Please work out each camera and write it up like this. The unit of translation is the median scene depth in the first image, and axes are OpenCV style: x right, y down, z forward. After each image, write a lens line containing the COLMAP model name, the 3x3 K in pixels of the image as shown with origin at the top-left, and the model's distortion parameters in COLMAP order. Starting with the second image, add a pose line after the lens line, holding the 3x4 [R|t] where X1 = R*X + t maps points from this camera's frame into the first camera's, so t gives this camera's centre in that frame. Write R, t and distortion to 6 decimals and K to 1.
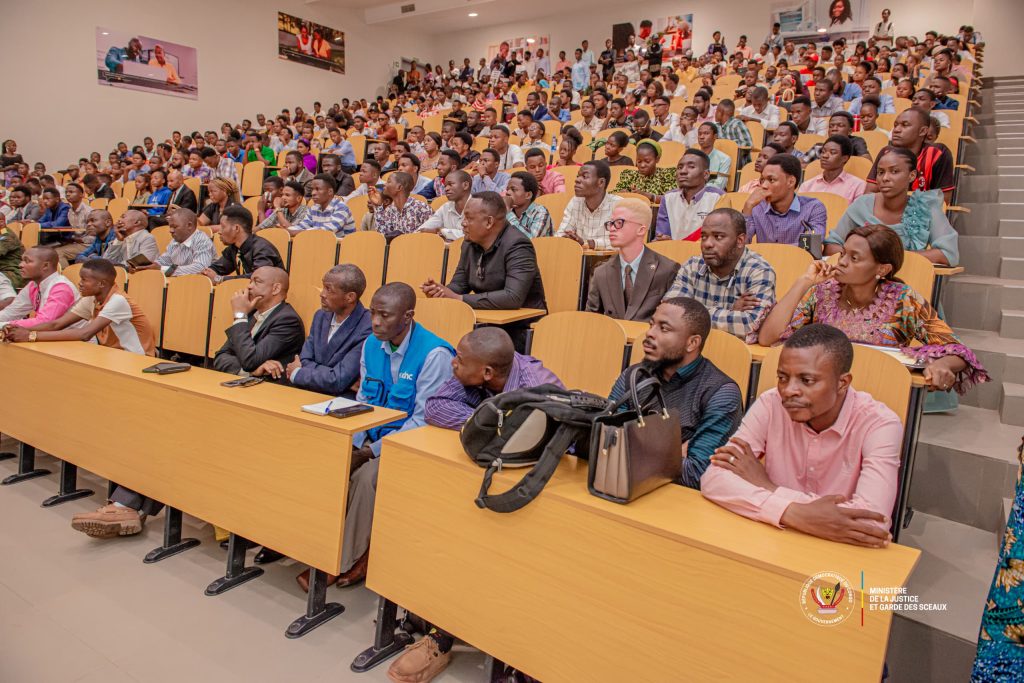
lens RADIAL K [[746.4, 0, 512.9], [0, 746.4, 346.8], [0, 0, 1]] dist [-0.059238, 0.006618]
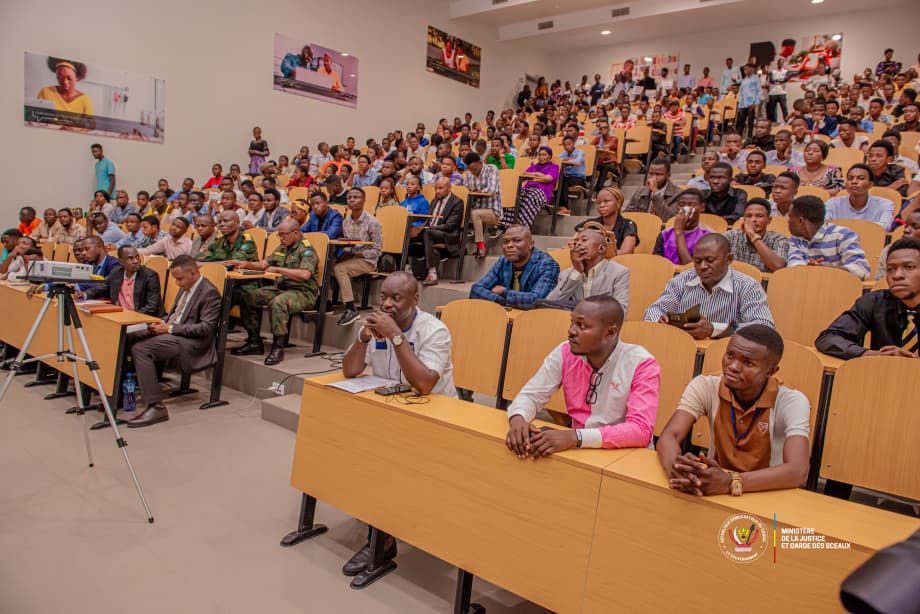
lens RADIAL K [[634.6, 0, 456.4], [0, 634.6, 332.1], [0, 0, 1]] dist [-0.044323, -0.001716]
pose [[0.995265, 0.040545, -0.088333, -0.182943], [-0.040486, 0.999177, 0.002459, -0.026788], [0.088360, 0.001129, 0.996088, 0.117954]]
